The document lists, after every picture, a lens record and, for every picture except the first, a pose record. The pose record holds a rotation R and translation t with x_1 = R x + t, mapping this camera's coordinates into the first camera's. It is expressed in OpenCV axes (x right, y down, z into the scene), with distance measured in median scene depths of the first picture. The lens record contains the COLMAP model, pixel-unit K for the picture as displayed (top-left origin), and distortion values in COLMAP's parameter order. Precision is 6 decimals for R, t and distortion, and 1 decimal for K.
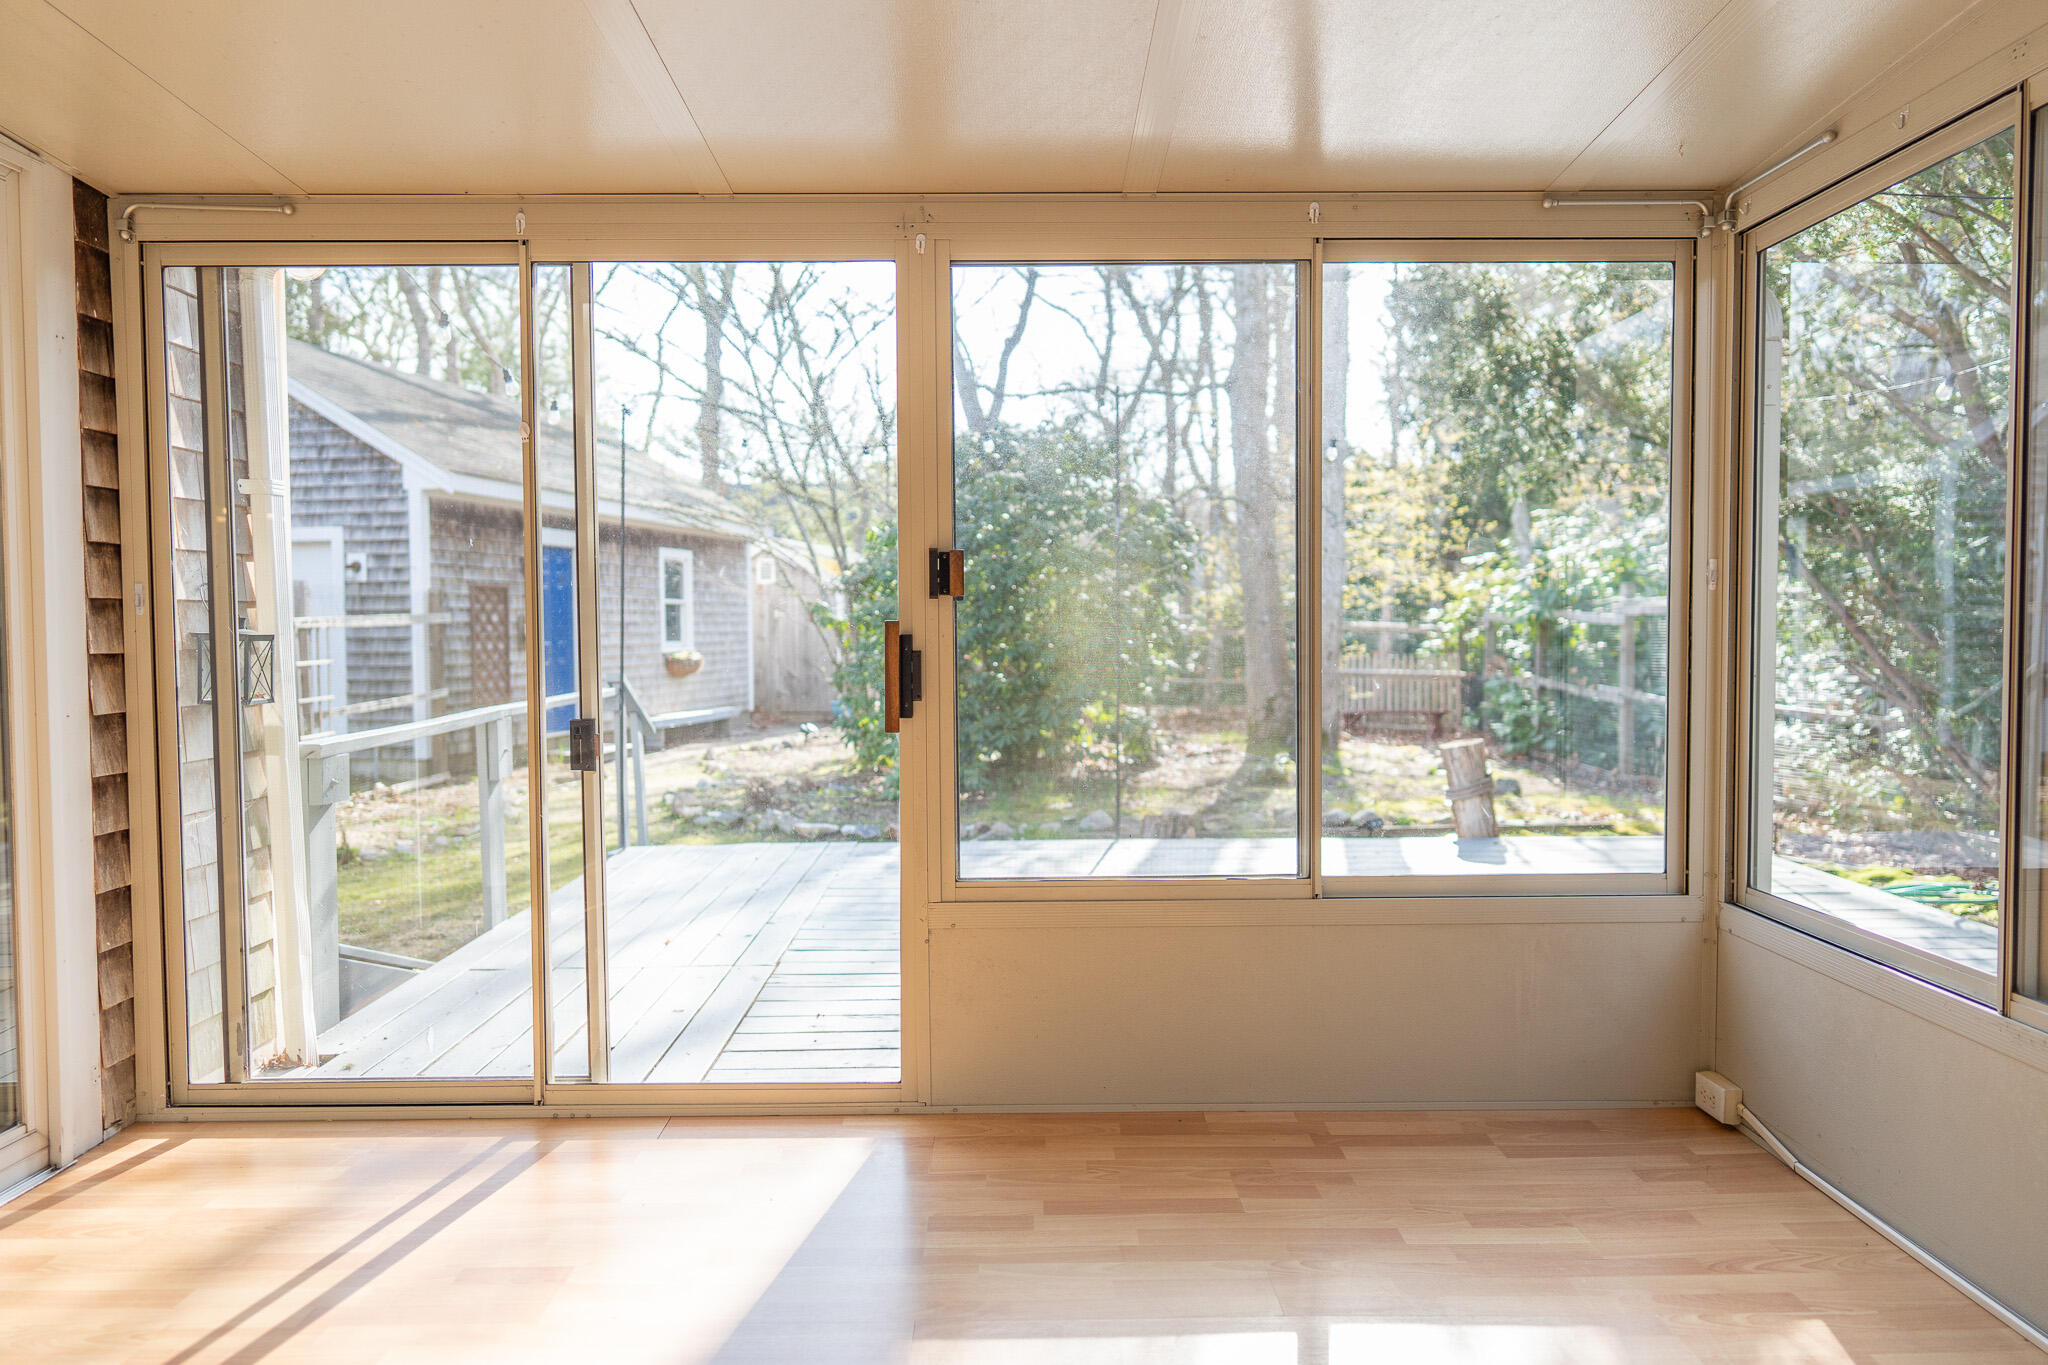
lens RADIAL K [[1356.9, 0, 1028.8], [0, 1356.9, 677.9], [0, 0, 1]] dist [-0.001234, 0.001327]
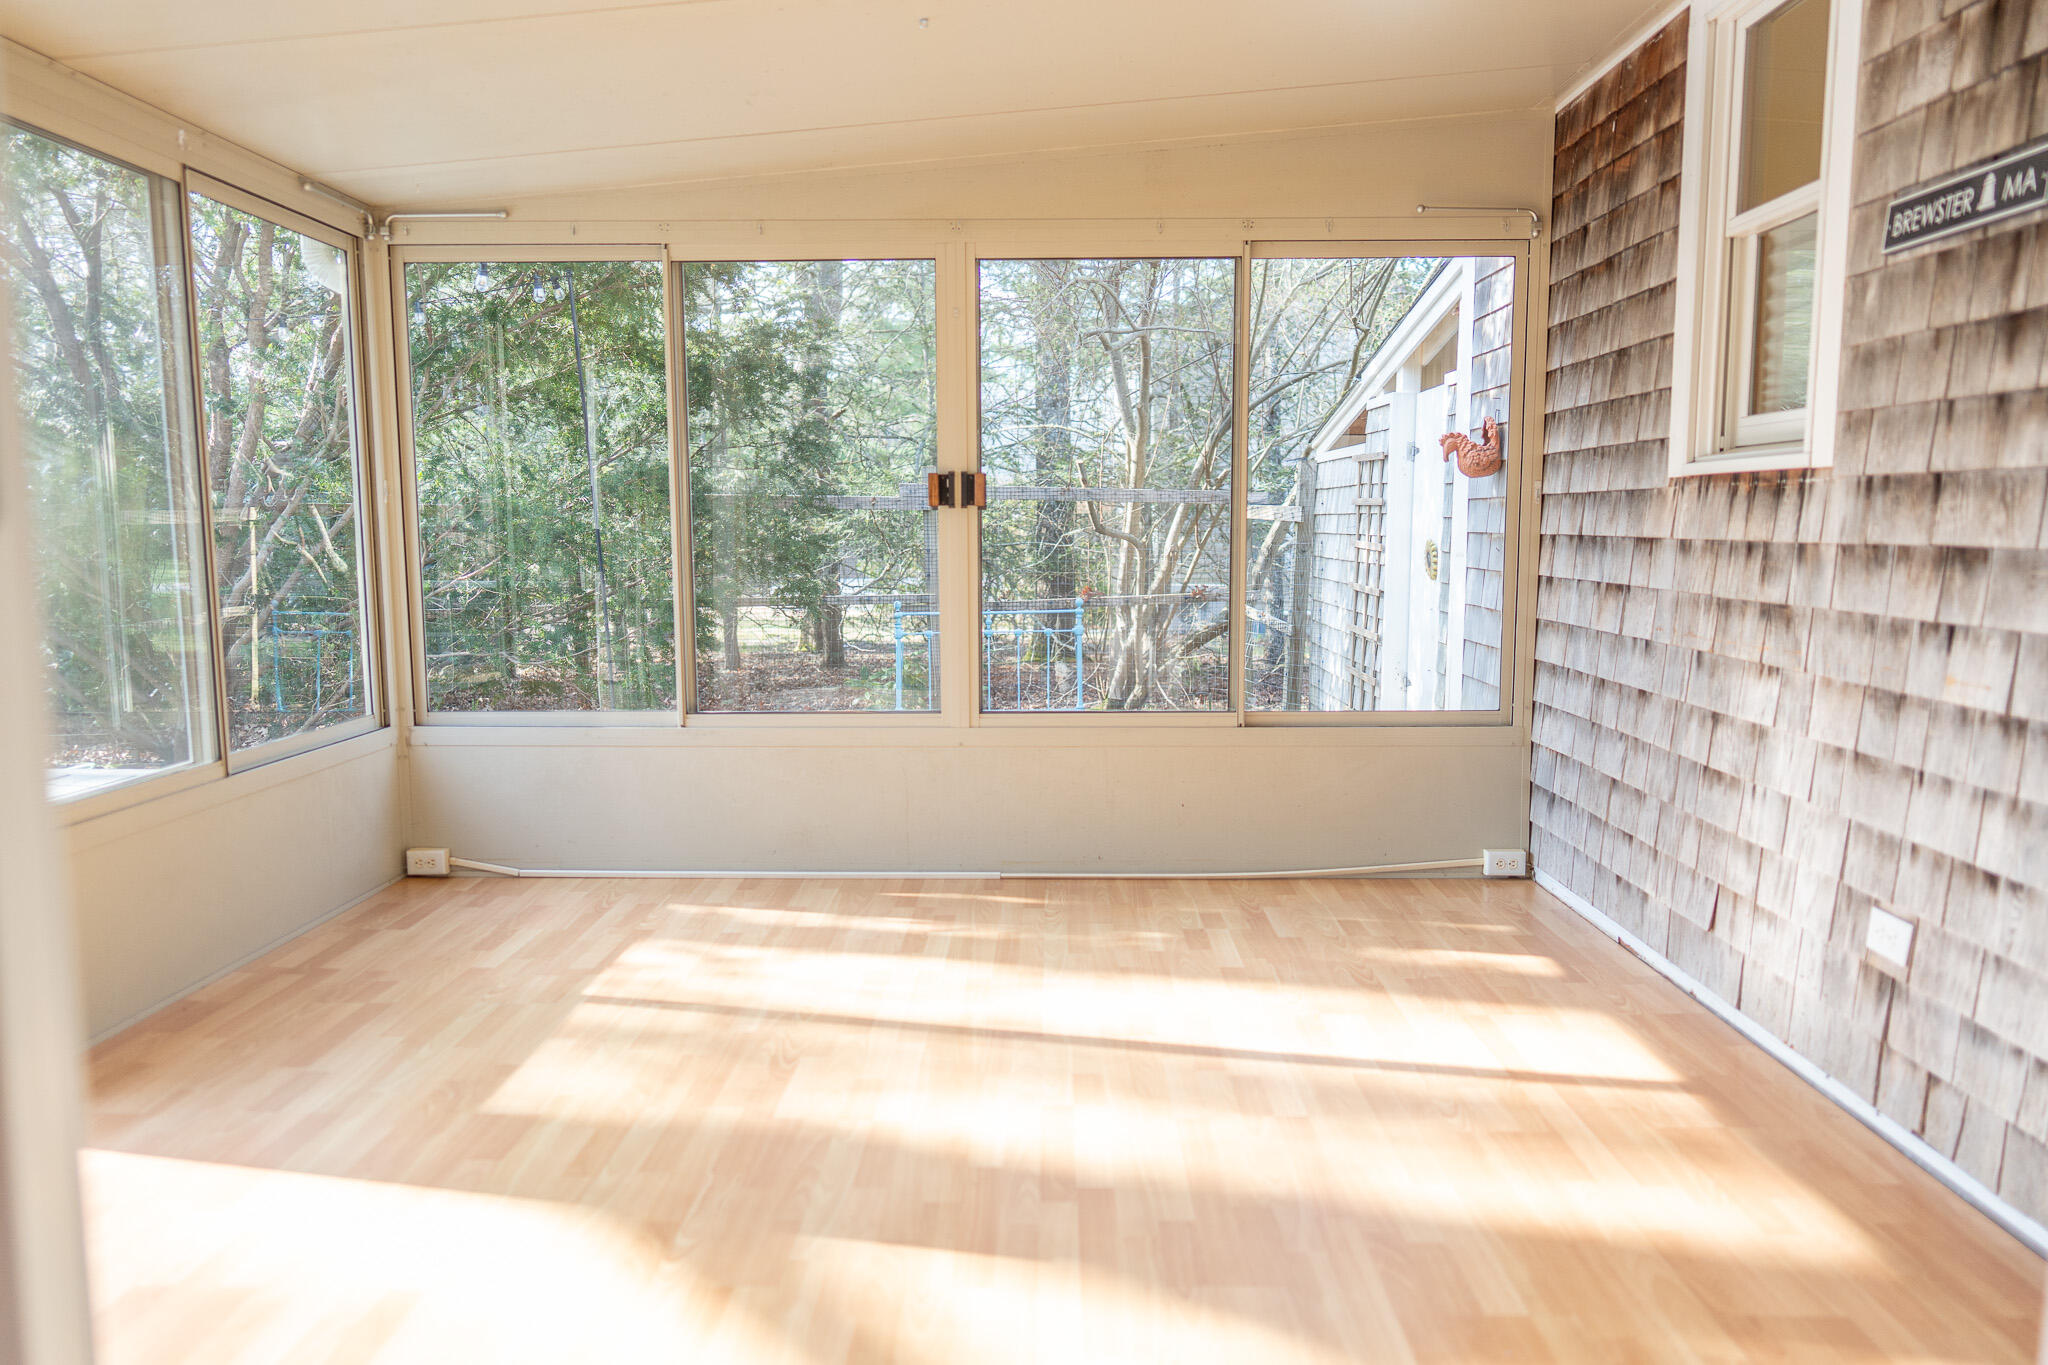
lens RADIAL K [[1356.9, 0, 1023.1], [0, 1356.9, 672.4], [0, 0, 1]] dist [-0.001234, 0.001327]
pose [[0.049913, -0.110456, 0.992627, -0.943649], [0.047827, 0.992990, 0.108091, -0.014188], [-0.997608, 0.042079, 0.054846, 0.317075]]
